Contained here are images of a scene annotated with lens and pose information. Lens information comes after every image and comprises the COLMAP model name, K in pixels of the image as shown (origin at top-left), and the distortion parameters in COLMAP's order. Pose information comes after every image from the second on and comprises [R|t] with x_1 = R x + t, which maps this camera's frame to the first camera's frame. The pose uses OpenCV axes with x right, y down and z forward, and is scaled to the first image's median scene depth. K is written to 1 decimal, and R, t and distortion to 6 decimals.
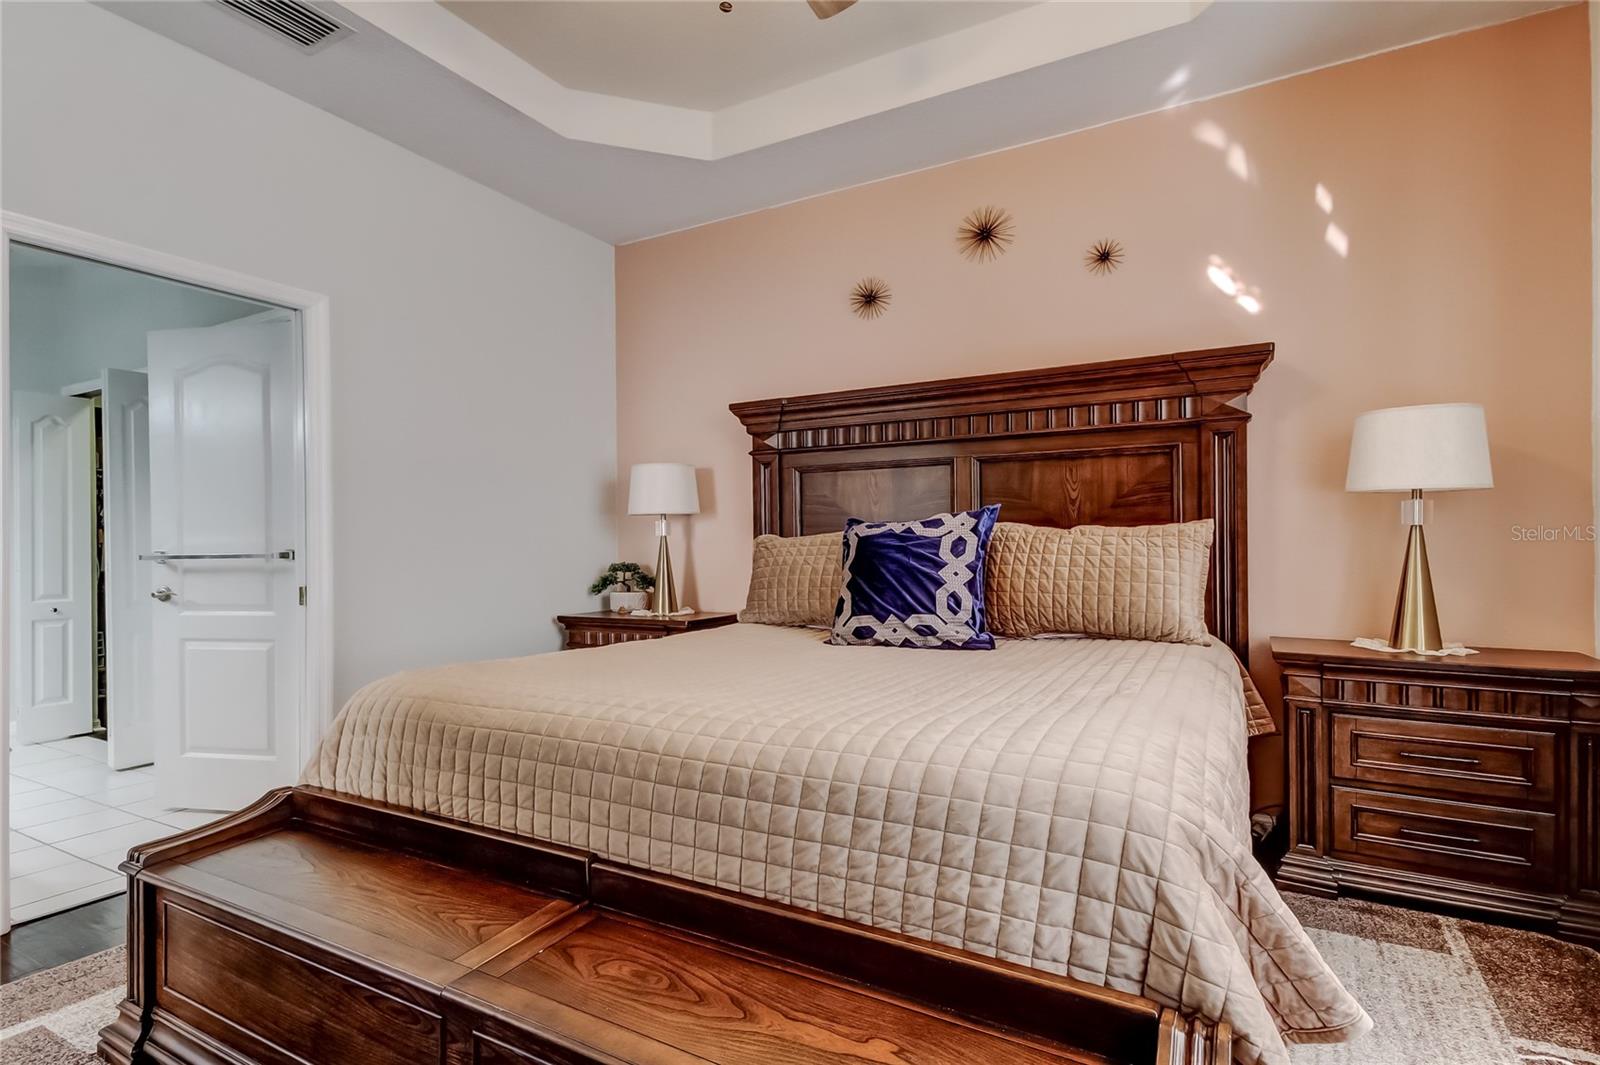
lens RADIAL K [[768.2, 0, 800.0], [0, 768.2, 532.5], [0, 0, 1]] dist [0.049391, 0.000086]
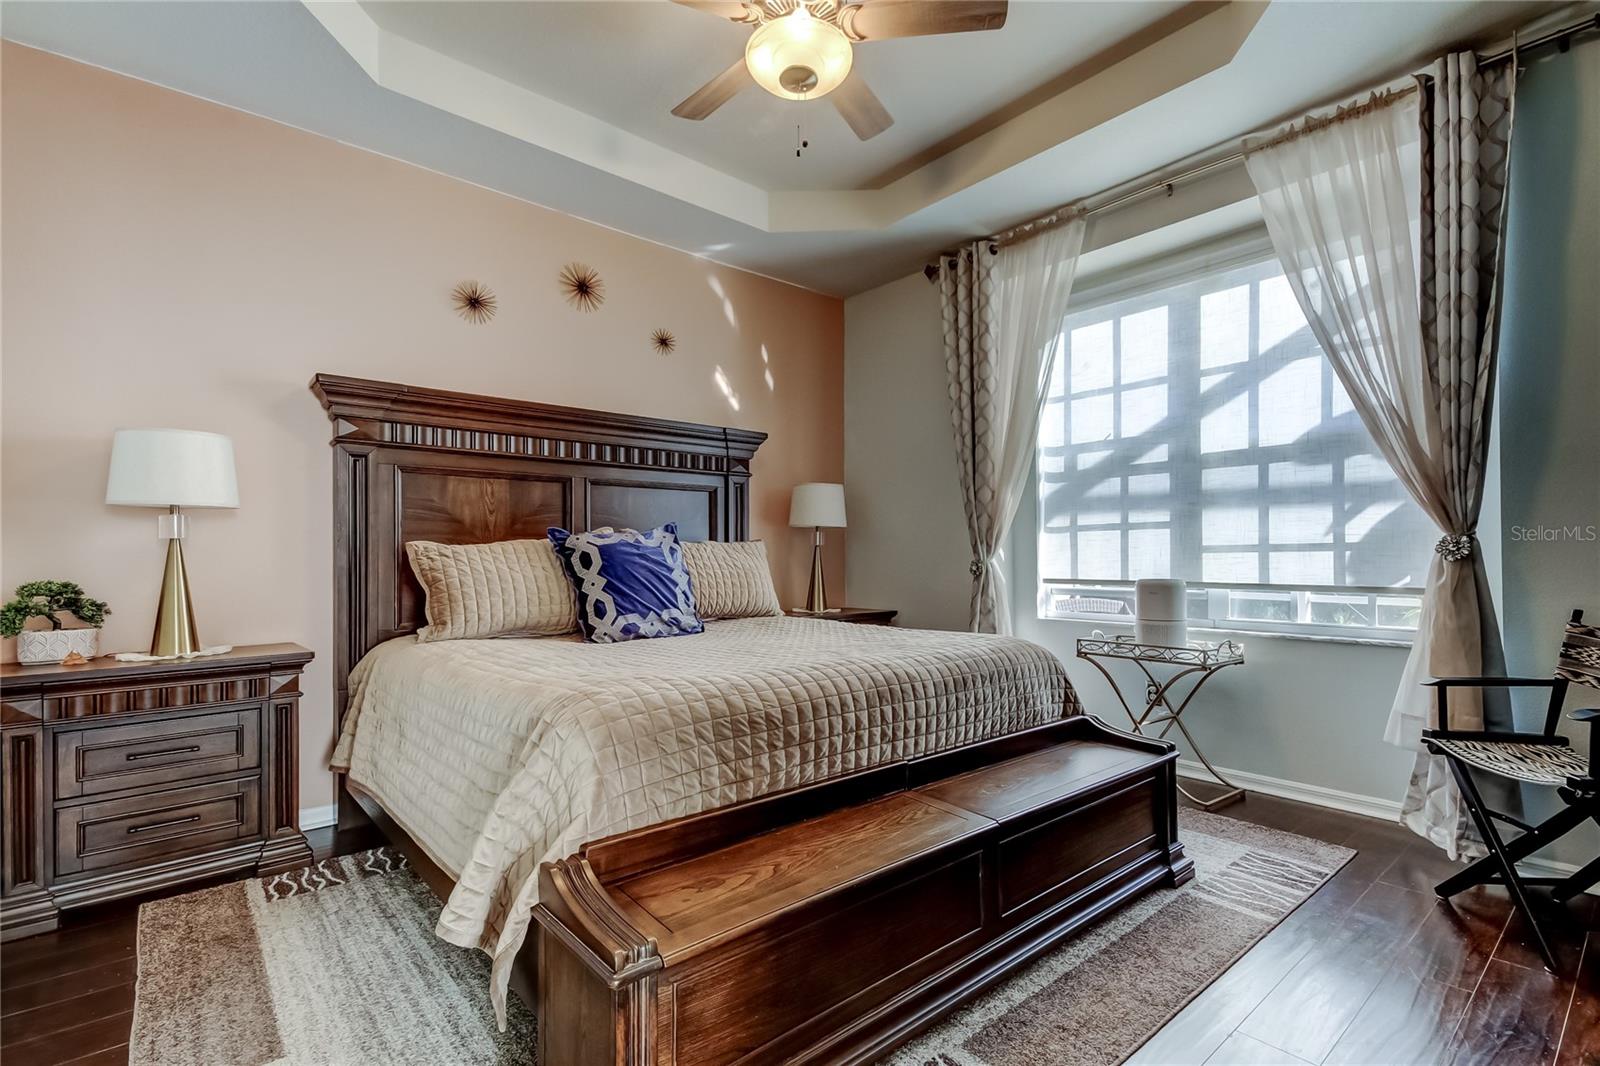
lens RADIAL K [[750.6, 0, 803.9], [0, 750.6, 554.5], [0, 0, 1]] dist [-0.000815, -0.000121]
pose [[0.353628, 0.010250, 0.935330, -0.863928], [-0.010540, 0.999920, -0.006973, 0.024056], [-0.935327, -0.007393, 0.353708, 0.362049]]
